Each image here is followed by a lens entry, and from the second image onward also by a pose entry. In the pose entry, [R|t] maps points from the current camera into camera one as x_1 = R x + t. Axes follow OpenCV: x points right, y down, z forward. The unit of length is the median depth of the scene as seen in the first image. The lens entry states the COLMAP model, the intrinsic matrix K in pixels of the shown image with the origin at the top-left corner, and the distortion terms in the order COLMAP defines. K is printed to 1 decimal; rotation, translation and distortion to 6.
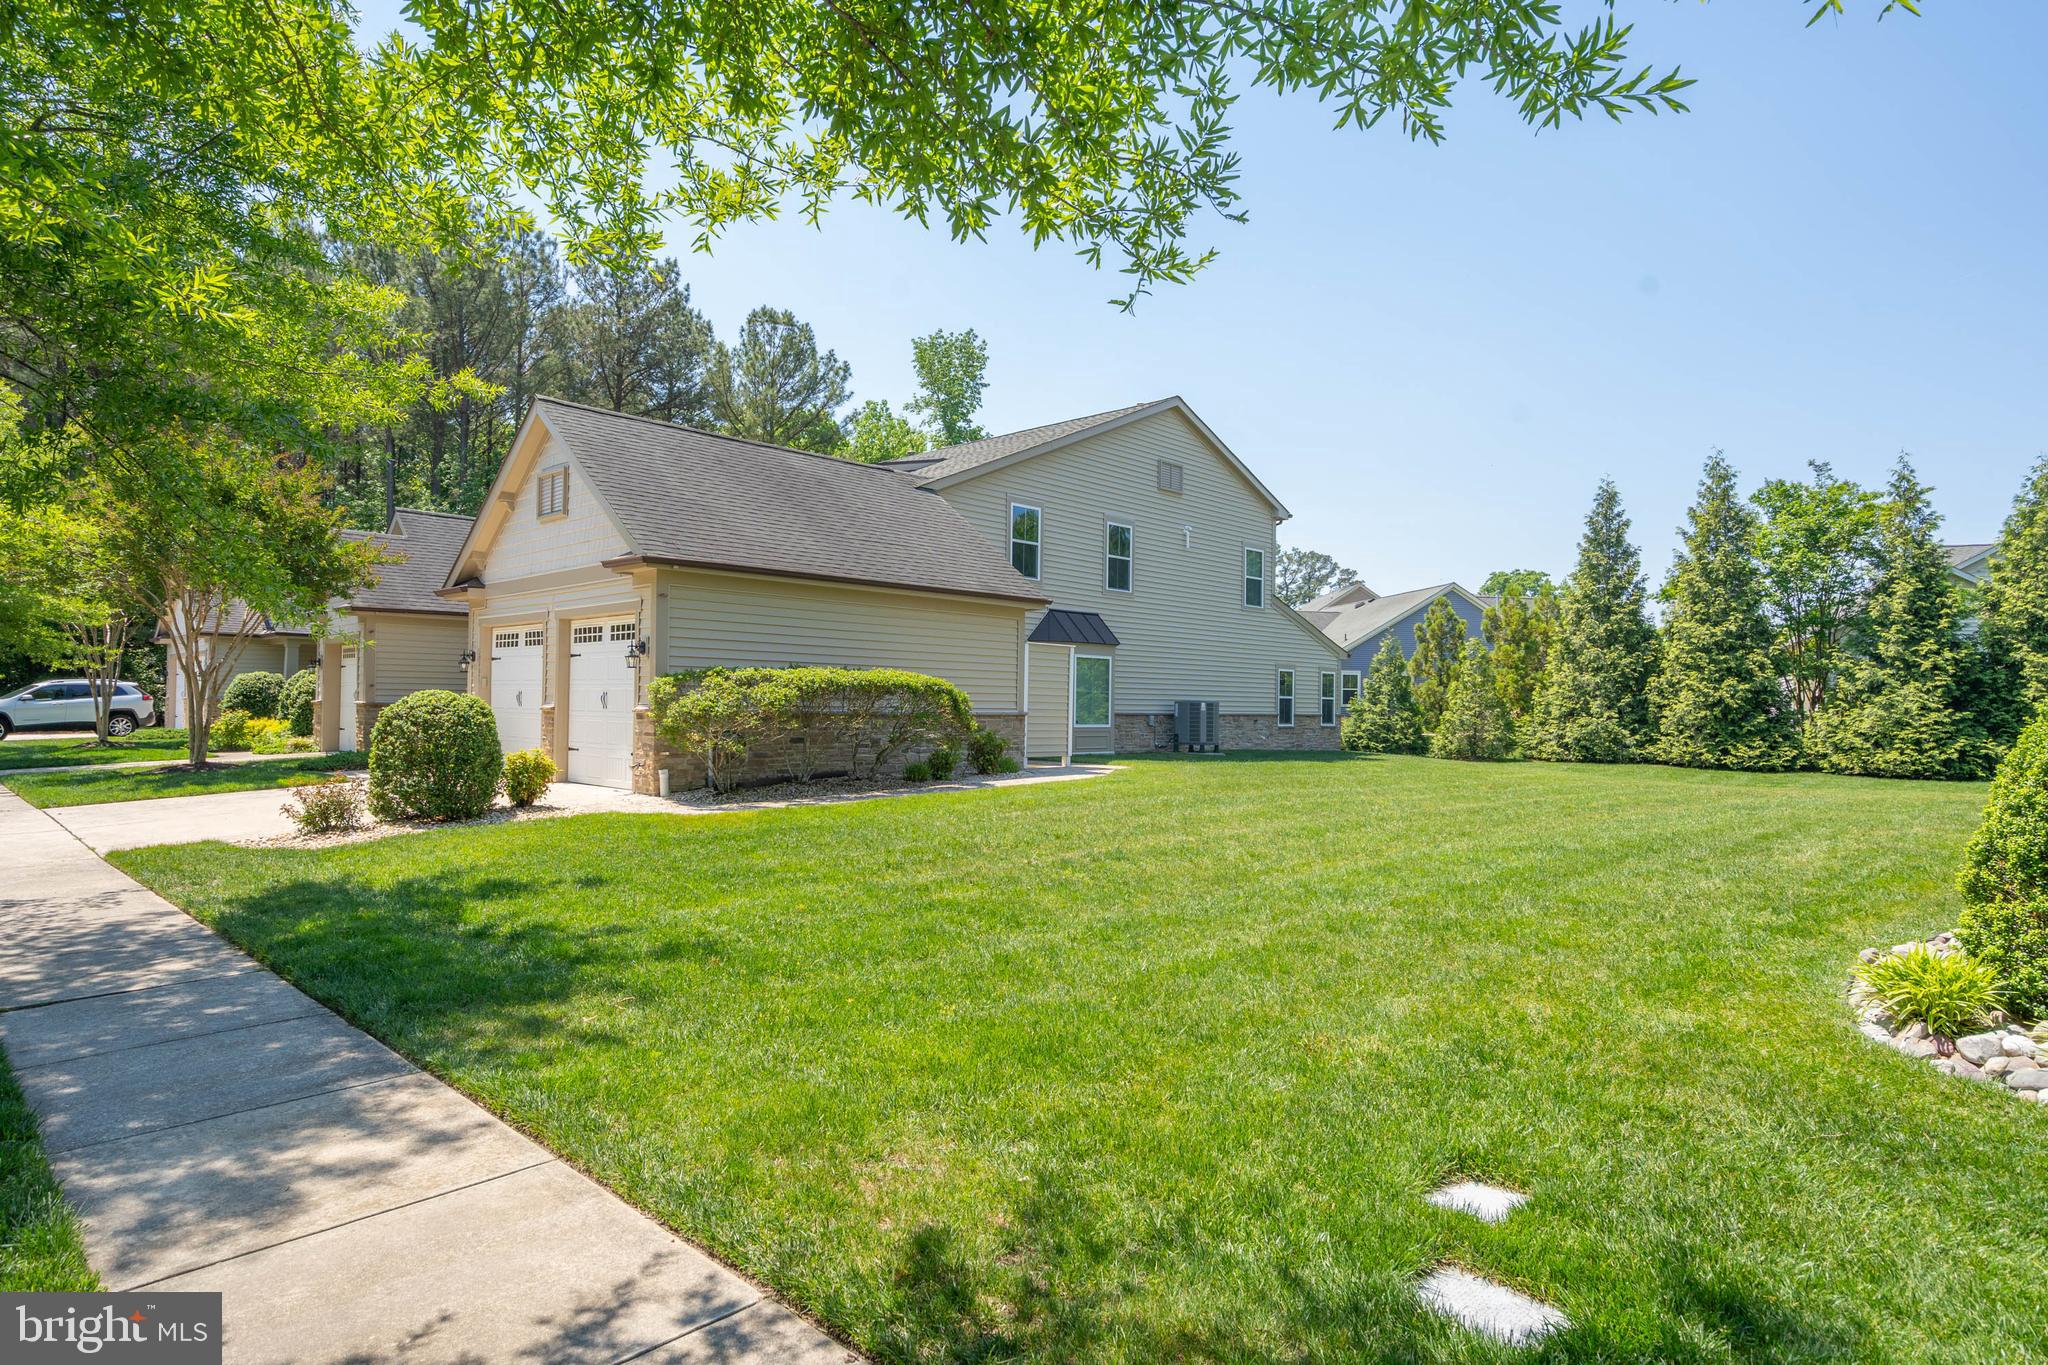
lens RADIAL K [[1100.5, 0, 1025.4], [0, 1100.5, 683.5], [0, 0, 1]] dist [-0.011991, 0.000163]
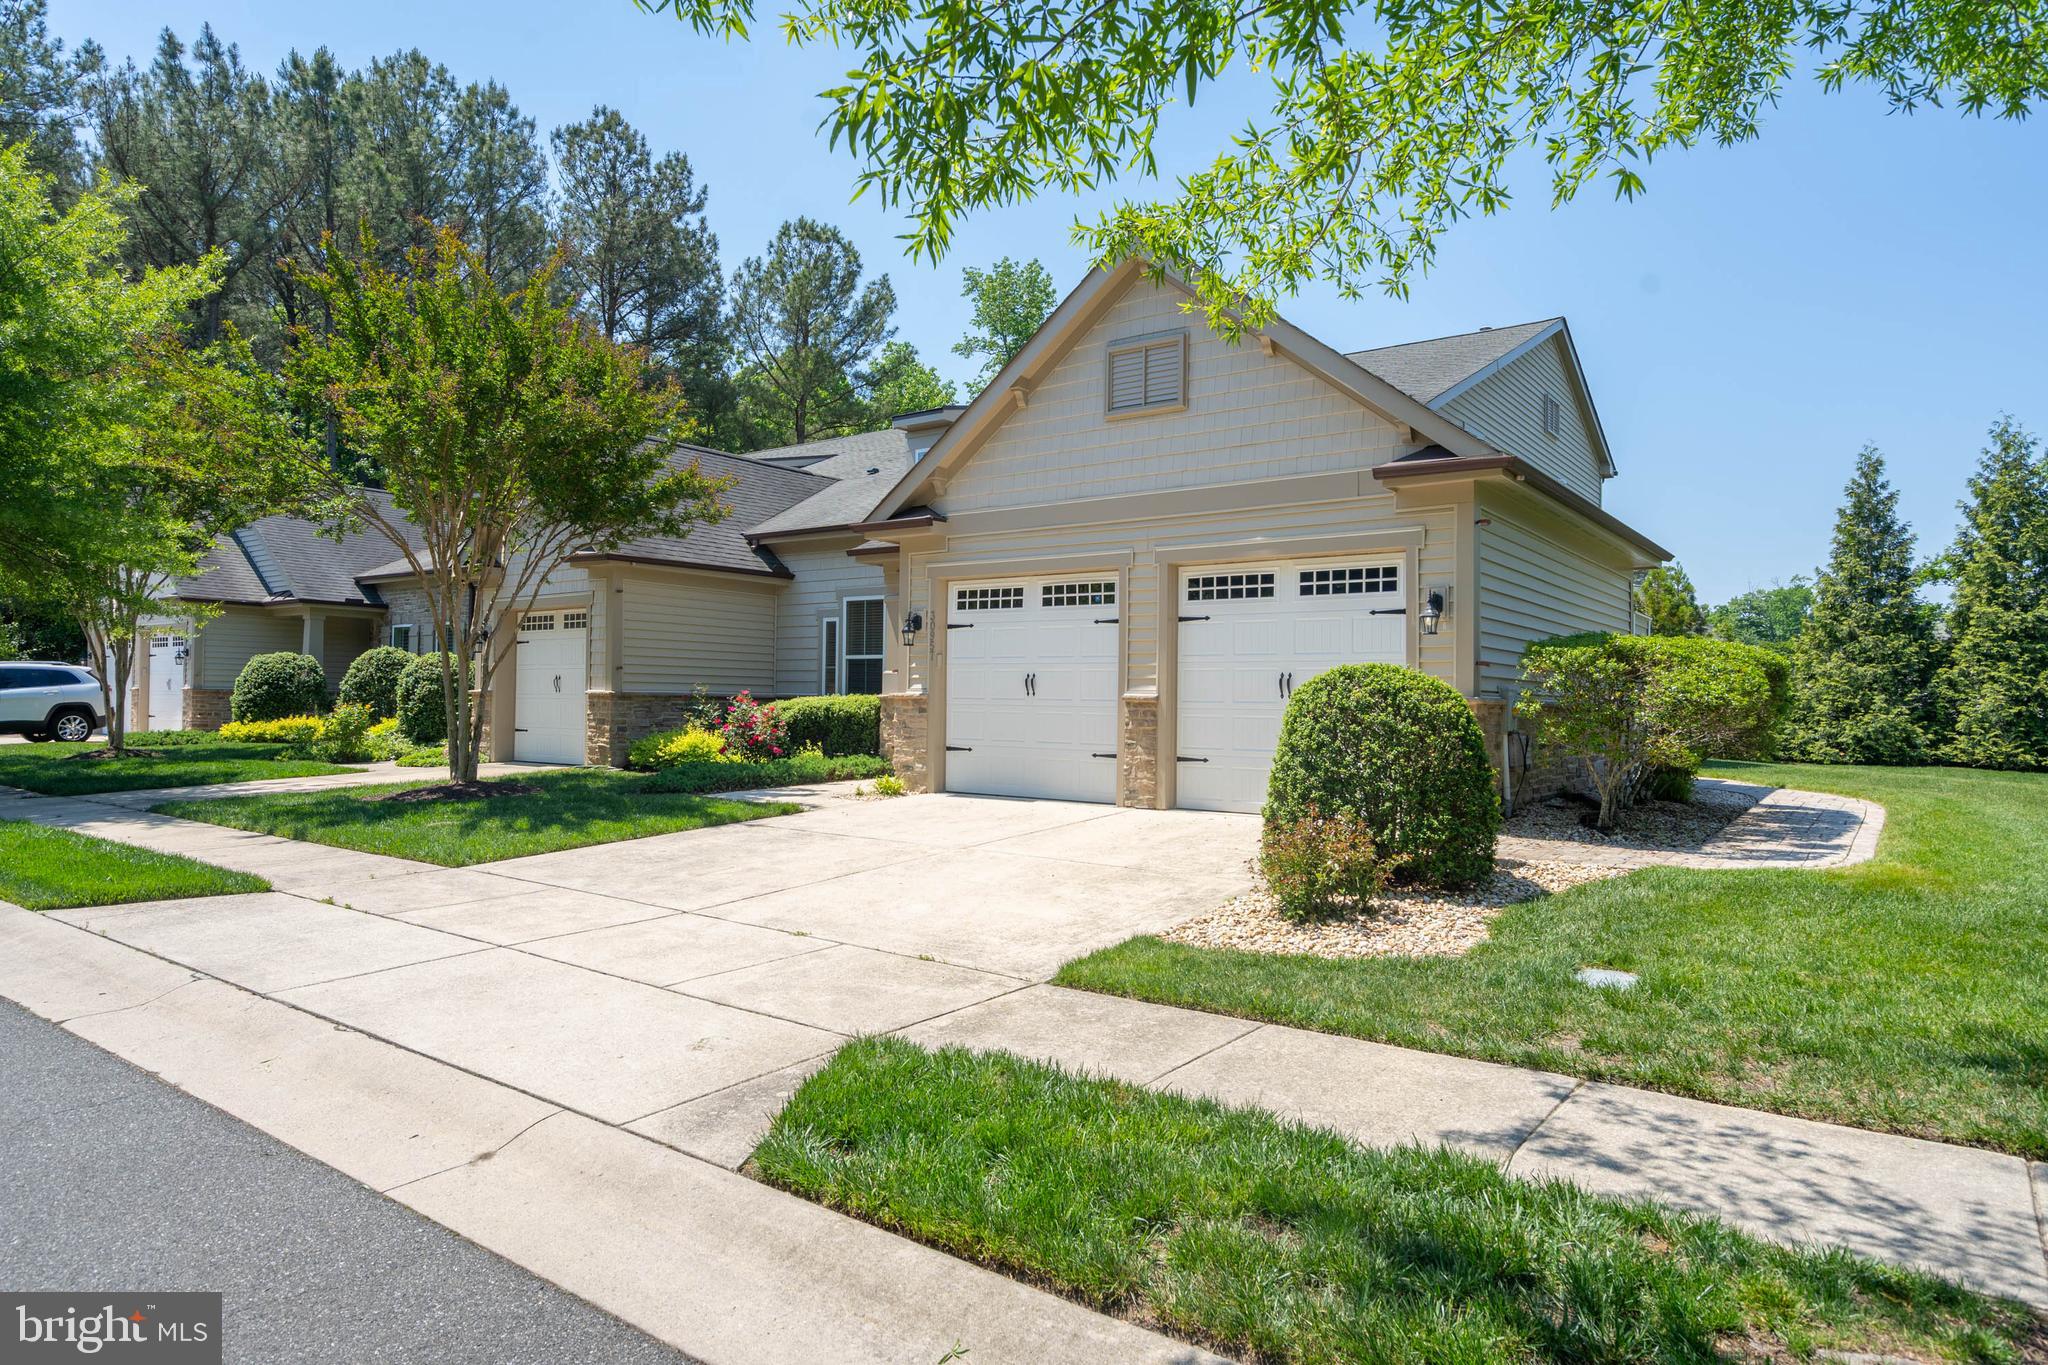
lens RADIAL K [[1184.0, 0, 1023.6], [0, 1184.0, 697.0], [0, 0, 1]] dist [0.001477, -0.002031]
pose [[0.992221, 0.001228, 0.124480, -0.288124], [-0.003042, 0.999892, 0.014383, 0.005839], [-0.124449, -0.014649, 0.992118, 0.141757]]
